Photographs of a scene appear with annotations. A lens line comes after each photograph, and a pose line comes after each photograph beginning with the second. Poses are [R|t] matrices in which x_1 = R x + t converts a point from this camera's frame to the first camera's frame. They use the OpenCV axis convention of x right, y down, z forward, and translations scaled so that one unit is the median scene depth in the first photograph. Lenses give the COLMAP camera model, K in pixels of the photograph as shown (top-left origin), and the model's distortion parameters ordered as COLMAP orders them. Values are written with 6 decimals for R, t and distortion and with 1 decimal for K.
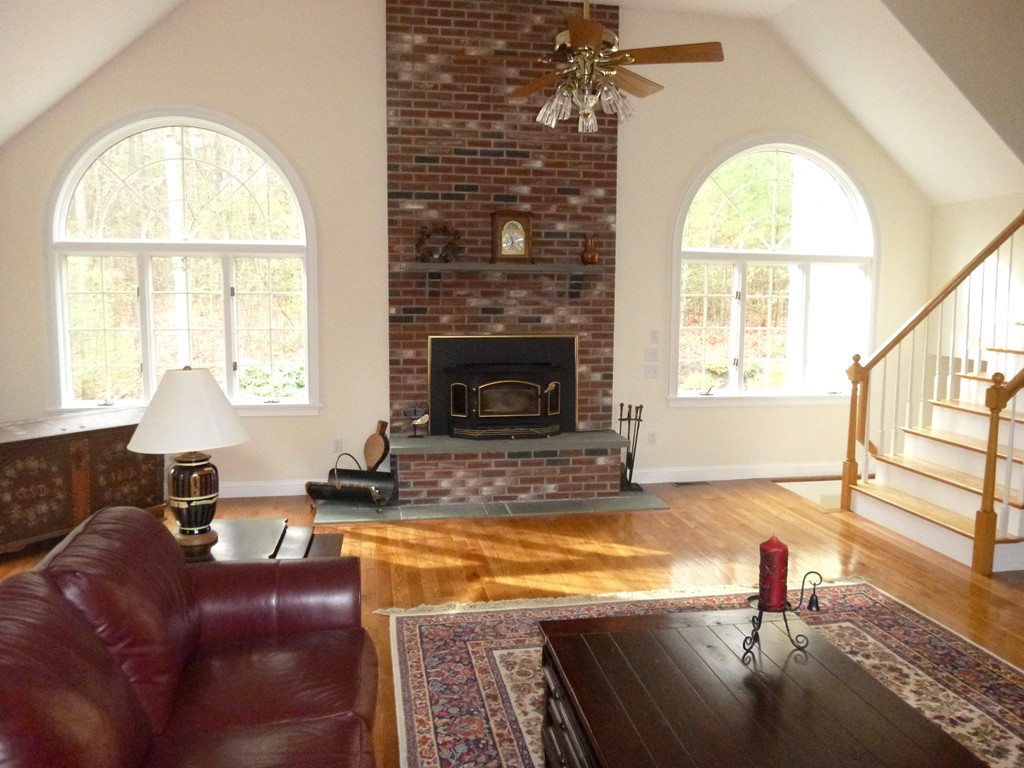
lens RADIAL K [[757.1, 0, 512.0], [0, 757.1, 384.0], [0, 0, 1]] dist [-0.039834, 0.000464]
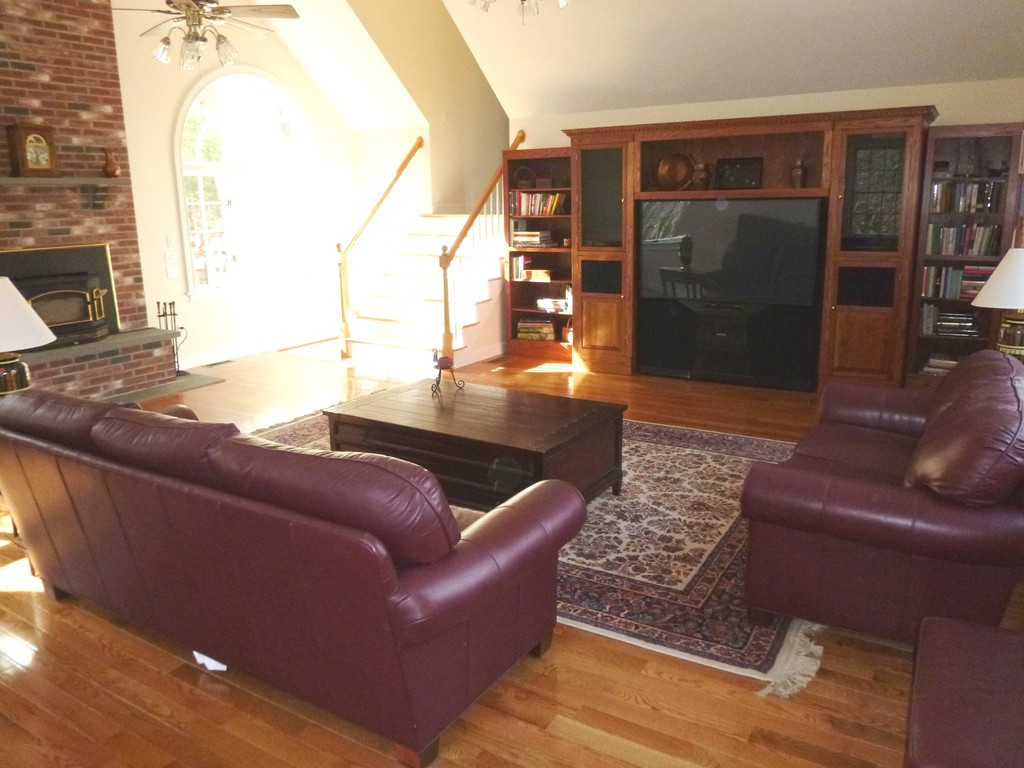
lens RADIAL K [[757.1, 0, 512.0], [0, 757.1, 384.0], [0, 0, 1]] dist [-0.039834, 0.000464]
pose [[0.666473, -0.192632, 0.720213, -0.342253], [0.101416, 0.980488, 0.168399, 0.011165], [-0.738599, -0.039192, 0.673005, -0.159179]]
